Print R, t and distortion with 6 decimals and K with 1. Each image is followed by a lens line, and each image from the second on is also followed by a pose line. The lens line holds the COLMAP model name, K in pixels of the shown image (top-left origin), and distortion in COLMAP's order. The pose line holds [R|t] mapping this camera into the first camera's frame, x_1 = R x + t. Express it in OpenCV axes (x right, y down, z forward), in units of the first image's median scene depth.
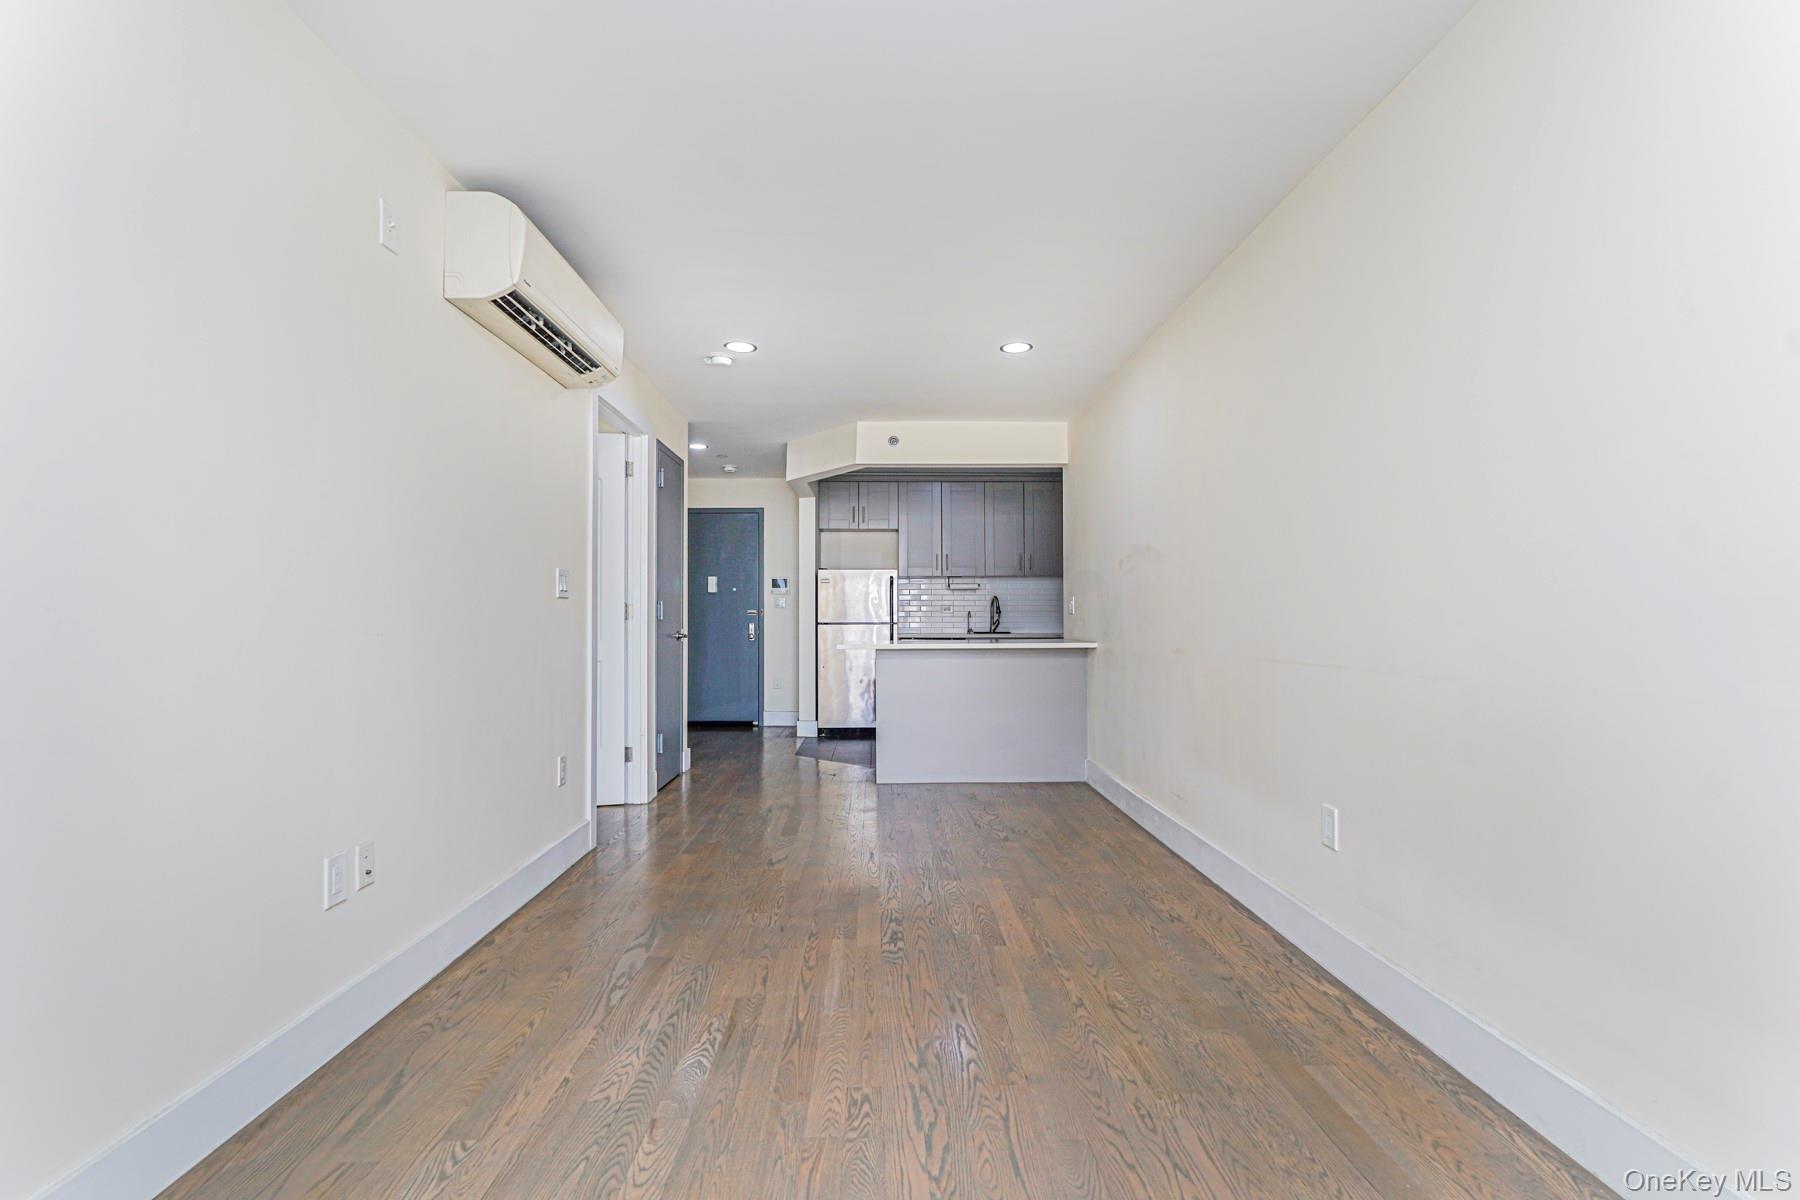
lens RADIAL K [[840.5, 0, 900.2], [0, 840.5, 605.3], [0, 0, 1]] dist [-0.008432, 0.007276]
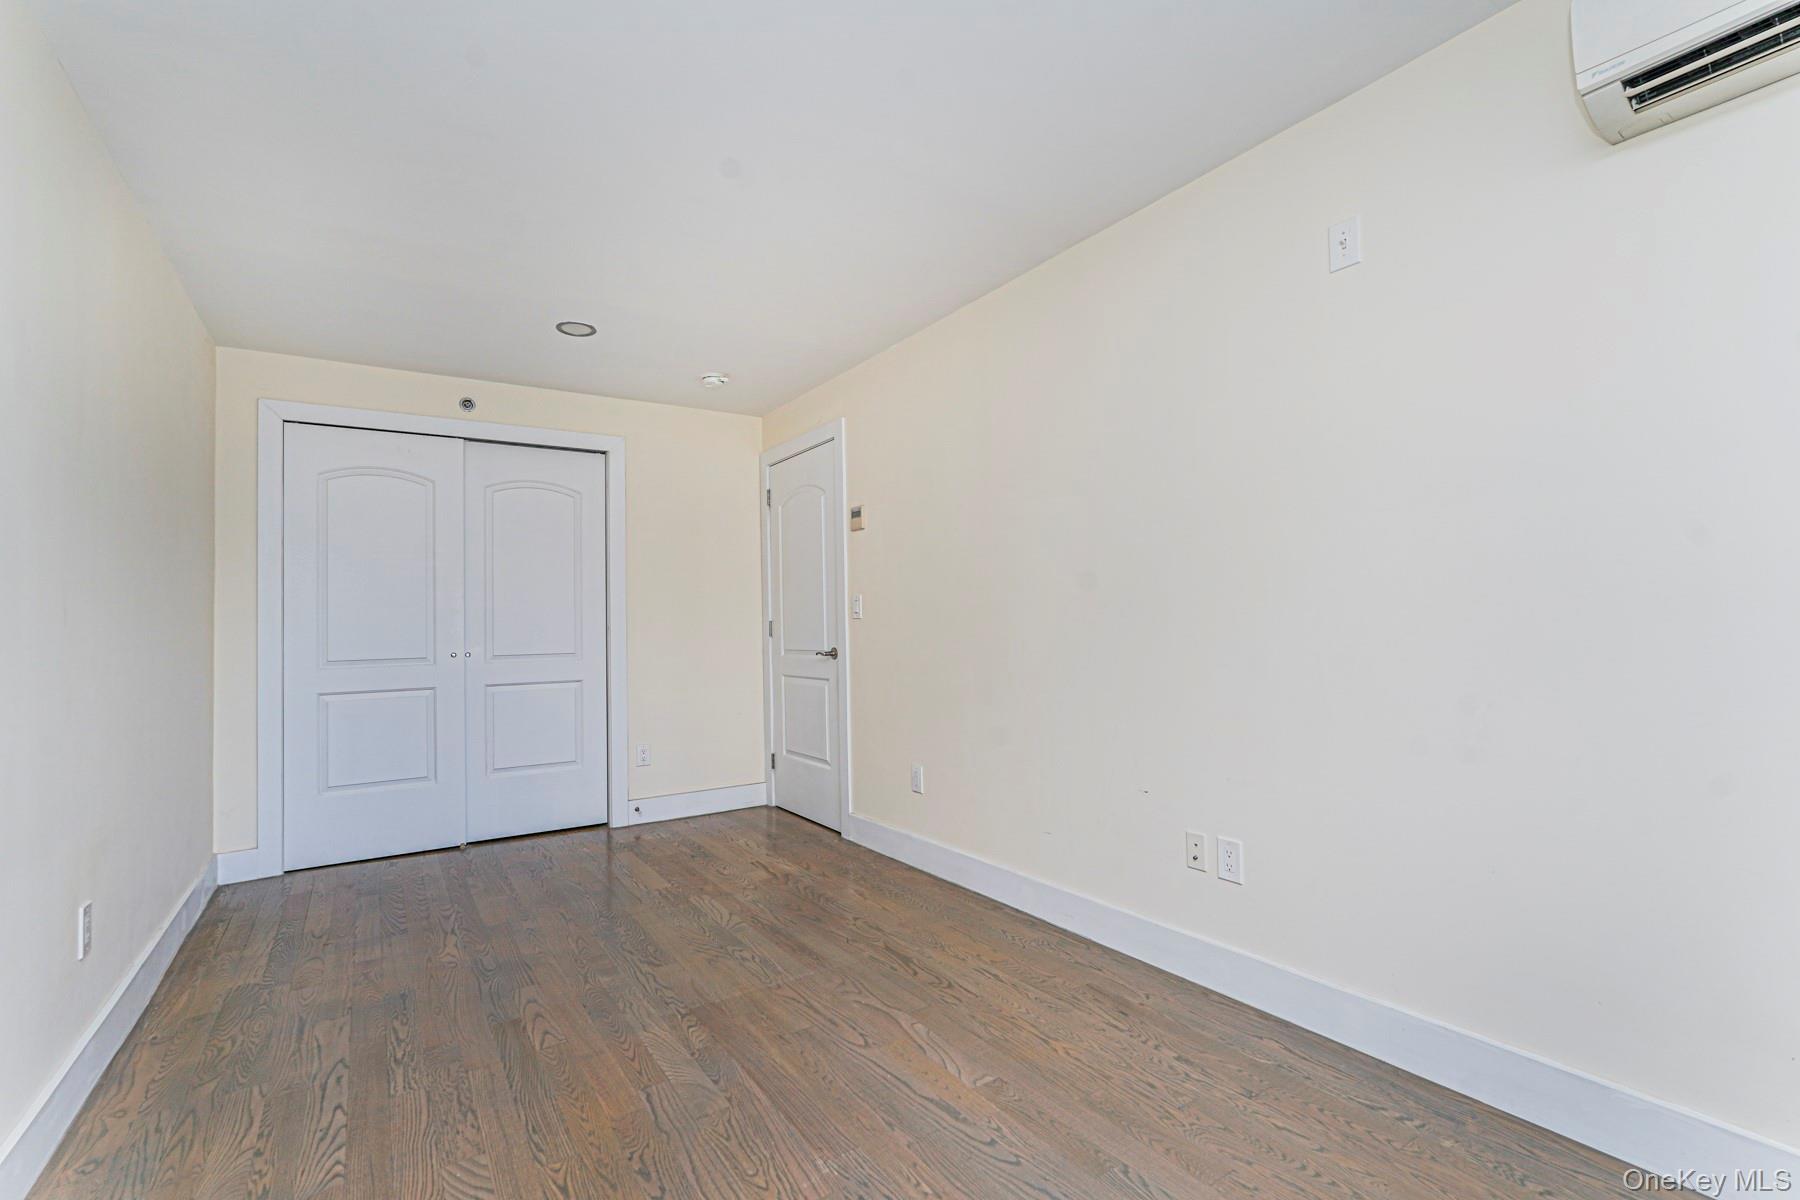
lens RADIAL K [[795.1, 0, 890.4], [0, 795.1, 600.8], [0, 0, 1]] dist [-0.013731, 0.008498]
pose [[0.838720, -0.008356, 0.544499, -0.137509], [0.018684, 0.999735, -0.013438, -0.011219], [-0.544243, 0.021444, 0.838654, 0.128432]]
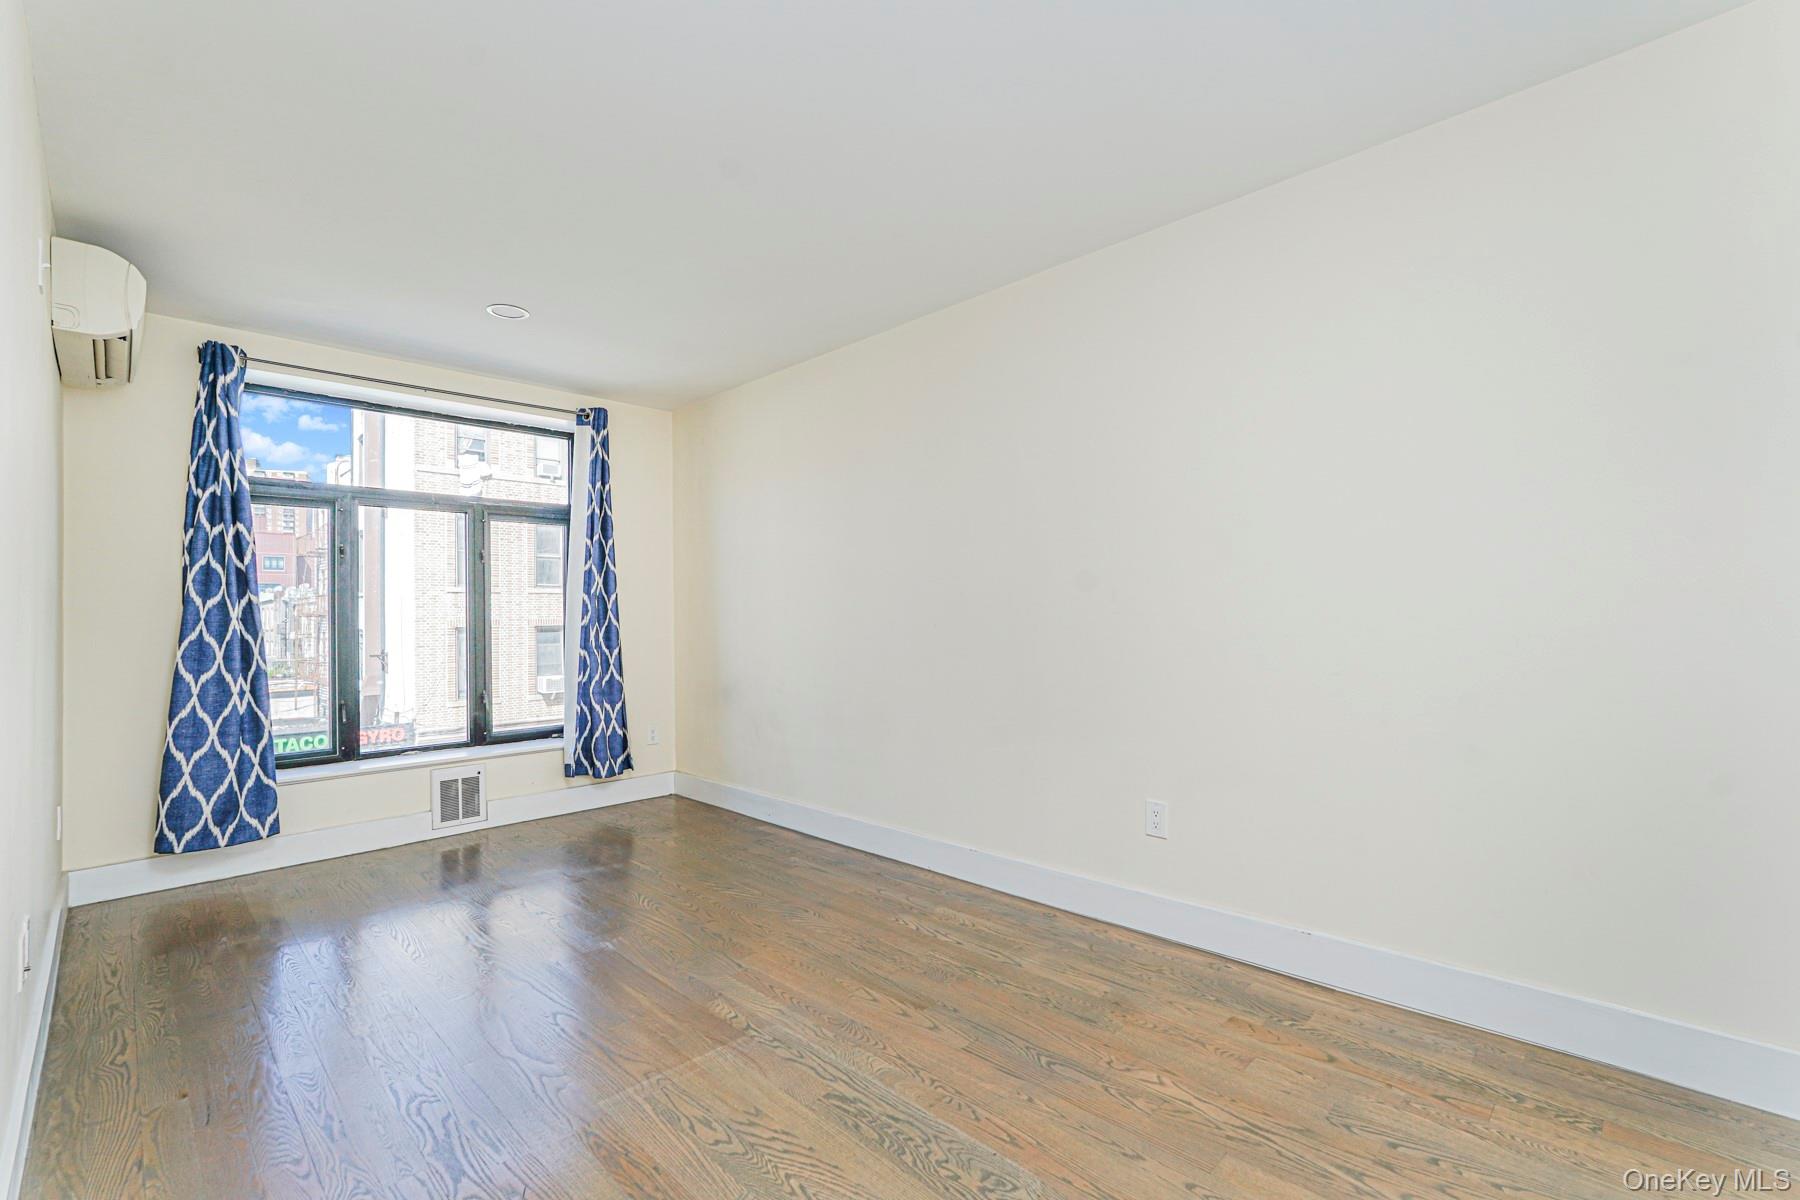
lens RADIAL K [[795.1, 0, 901.8], [0, 795.1, 593.6], [0, 0, 1]] dist [-0.013731, 0.008498]
pose [[-0.705842, -0.015287, -0.708204, 0.348973], [0.023748, 0.998694, -0.045226, 0.007522], [0.707971, -0.048741, -0.704558, 1.141929]]
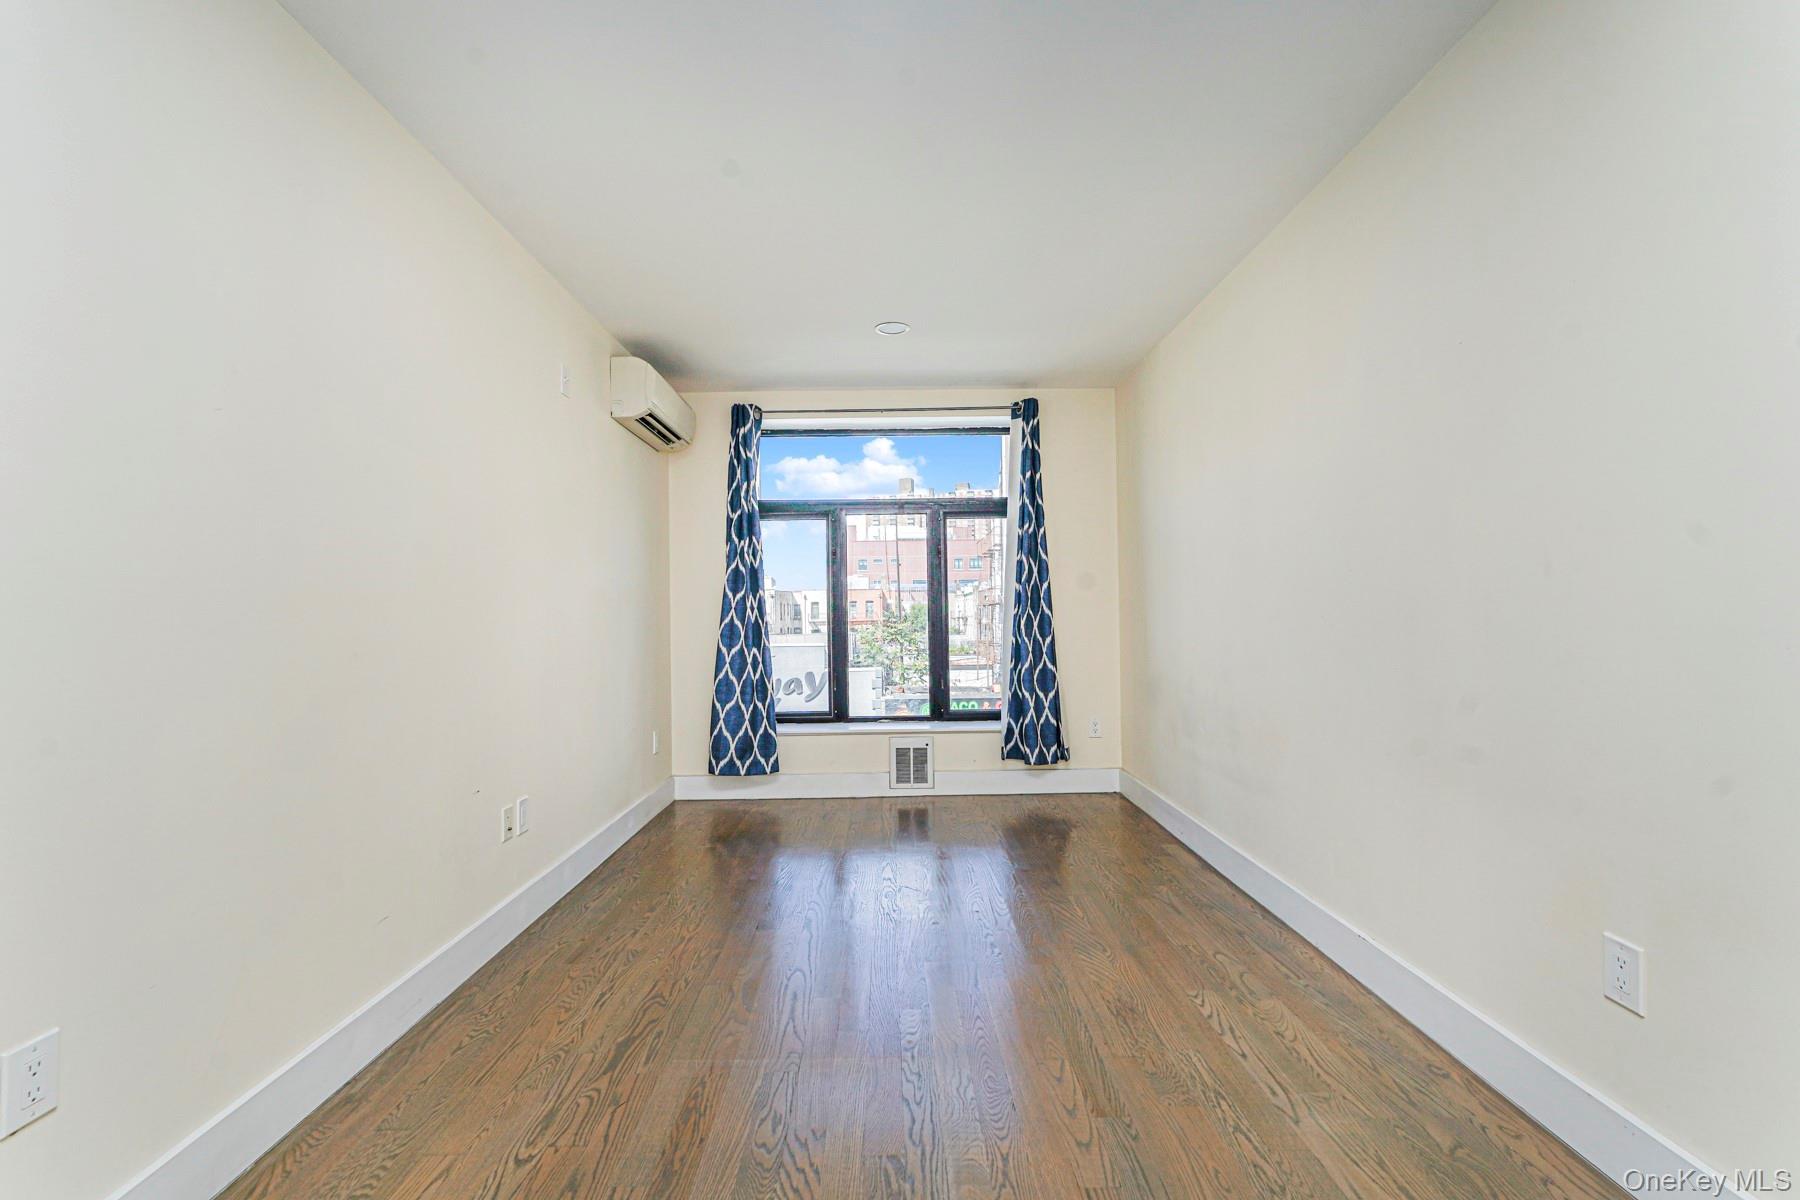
lens RADIAL K [[795.1, 0, 899.1], [0, 795.1, 594.5], [0, 0, 1]] dist [-0.013731, 0.008498]
pose [[-0.999939, 0.008097, -0.007464, 0.050478], [0.008407, 0.999064, -0.042442, 0.010577], [0.007113, -0.042503, -0.999071, 1.182912]]
